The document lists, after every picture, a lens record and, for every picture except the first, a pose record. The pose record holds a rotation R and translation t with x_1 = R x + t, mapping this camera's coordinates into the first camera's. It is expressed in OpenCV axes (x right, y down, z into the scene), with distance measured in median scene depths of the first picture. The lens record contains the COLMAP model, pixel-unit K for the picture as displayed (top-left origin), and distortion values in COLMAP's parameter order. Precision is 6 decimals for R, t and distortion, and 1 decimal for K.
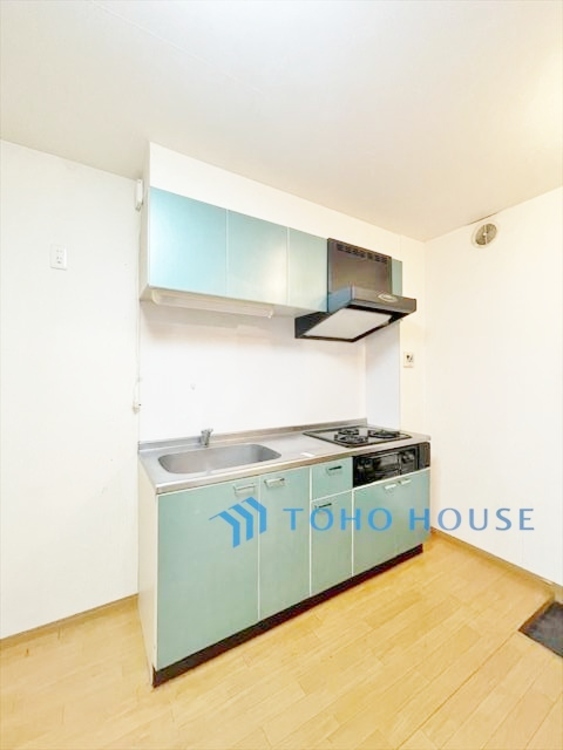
lens RADIAL K [[302.4, 0, 281.8], [0, 302.4, 371.7], [0, 0, 1]] dist [-0.004144, 0.000181]
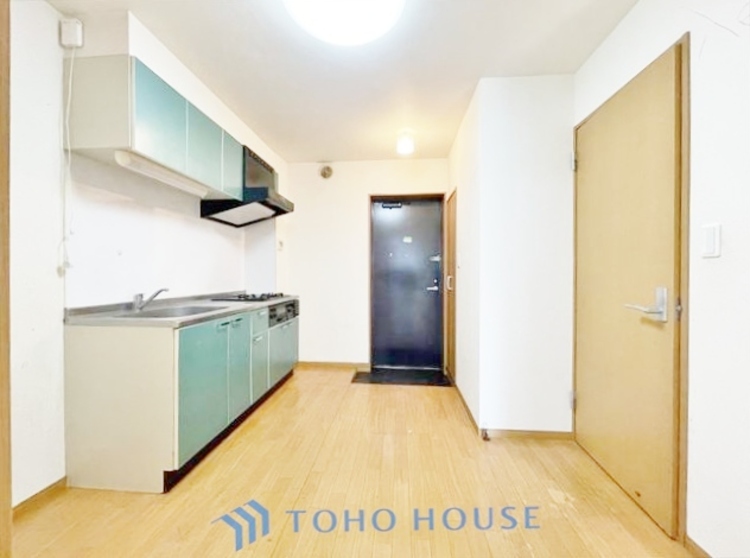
lens RADIAL K [[302.2, 0, 373.9], [0, 302.2, 276.4], [0, 0, 1]] dist [-0.003050, 0.000103]
pose [[0.597056, -0.009014, 0.802149, -0.515344], [-0.004095, 0.999890, 0.014284, 0.097274], [-0.802189, -0.011814, 0.596953, -0.213879]]
